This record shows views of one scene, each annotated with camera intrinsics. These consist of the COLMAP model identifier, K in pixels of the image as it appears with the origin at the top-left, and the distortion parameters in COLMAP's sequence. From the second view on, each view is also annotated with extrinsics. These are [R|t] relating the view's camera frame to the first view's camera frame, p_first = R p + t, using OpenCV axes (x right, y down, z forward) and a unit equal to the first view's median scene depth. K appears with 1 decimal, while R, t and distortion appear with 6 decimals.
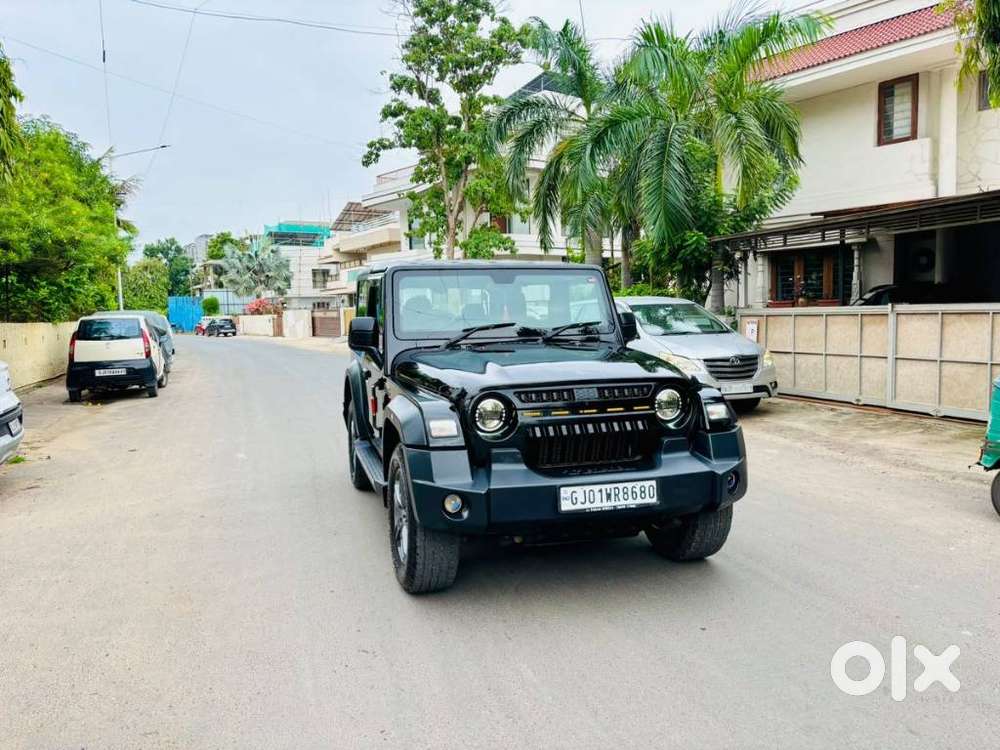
lens RADIAL K [[756.2, 0, 502.6], [0, 756.2, 371.7], [0, 0, 1]] dist [0.048260, -0.043772]
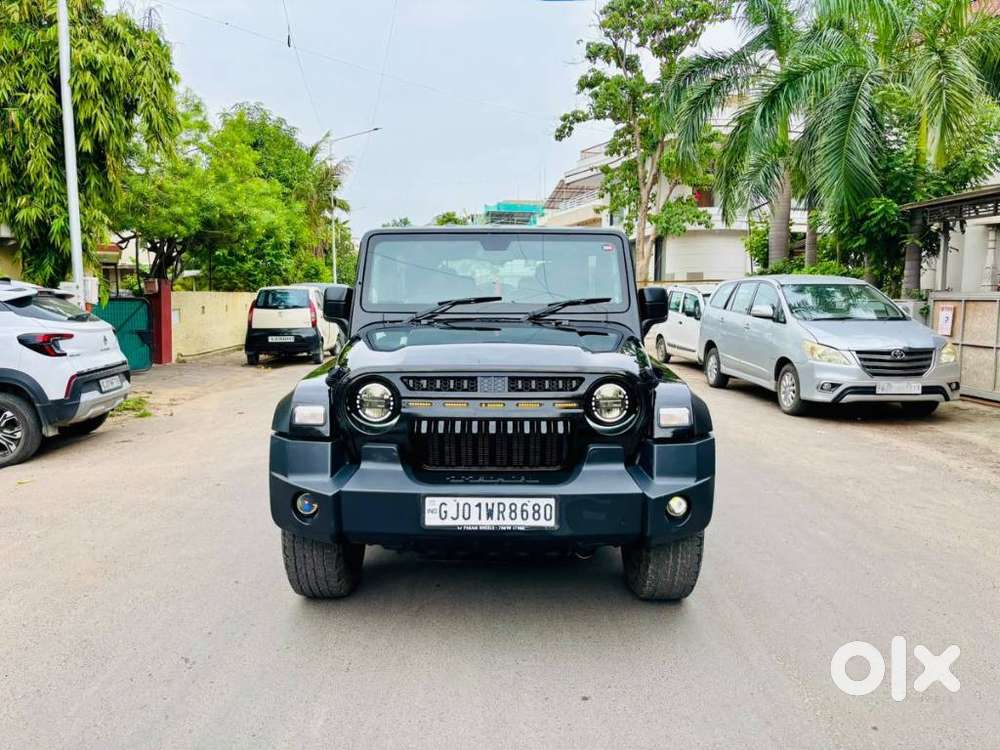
lens RADIAL K [[756.2, 0, 500.4], [0, 756.2, 378.5], [0, 0, 1]] dist [0.048260, -0.043772]
pose [[0.956898, 0.054473, -0.285268, 0.086957], [-0.044238, 0.998129, 0.042207, -0.002705], [0.287034, -0.027768, 0.957518, 0.056886]]
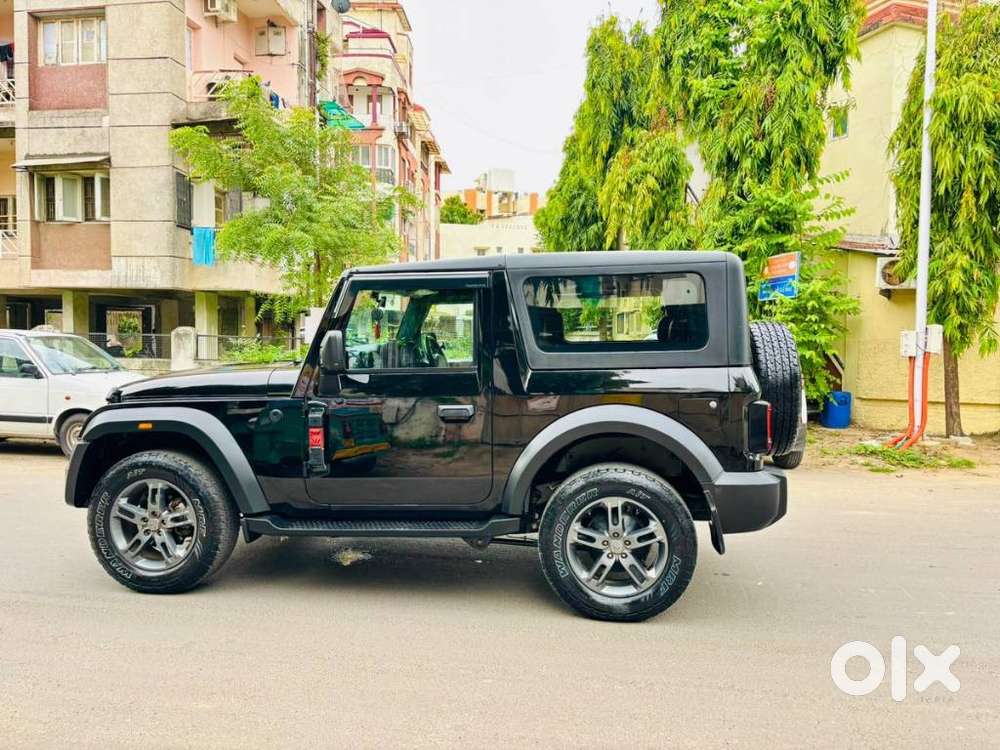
lens RADIAL K [[756.2, 0, 509.4], [0, 756.2, 372.1], [0, 0, 1]] dist [0.048260, -0.043772]
pose [[-0.421819, 0.062692, -0.904510, 0.265228], [-0.072473, 0.992083, 0.102560, -0.045509], [0.903779, 0.108814, -0.413936, 0.520493]]
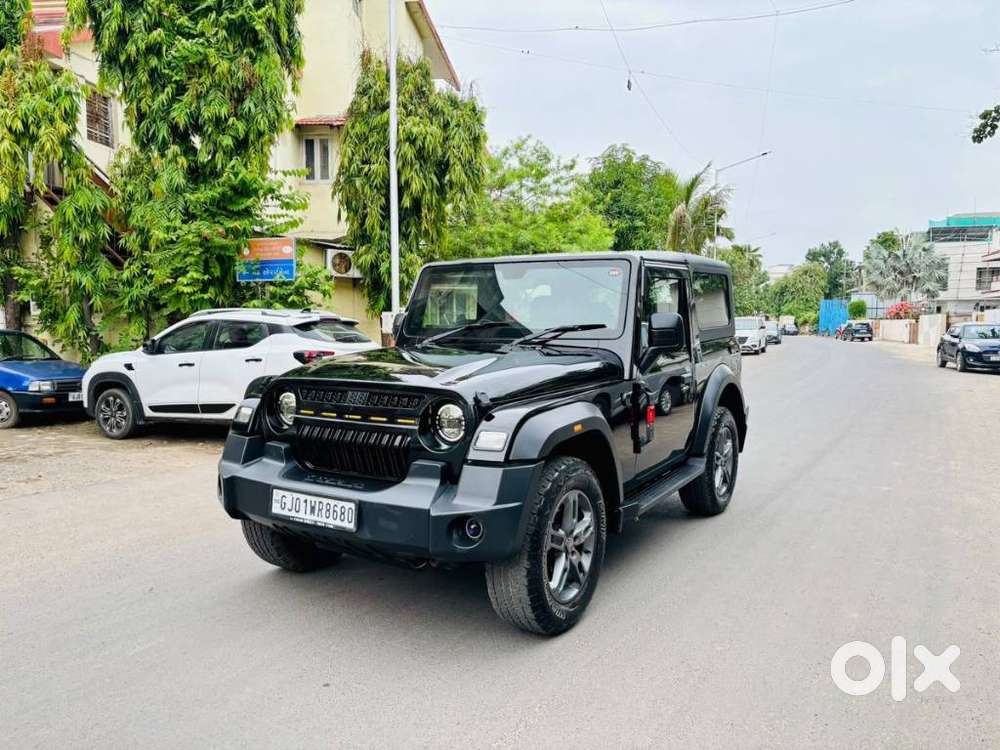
lens RADIAL K [[756.2, 0, 510.0], [0, 756.2, 376.9], [0, 0, 1]] dist [0.048260, -0.043772]
pose [[0.669678, 0.079097, -0.738428, 0.225915], [-0.077465, 0.996328, 0.036470, -0.010929], [0.738601, 0.032779, 0.673346, 0.129873]]
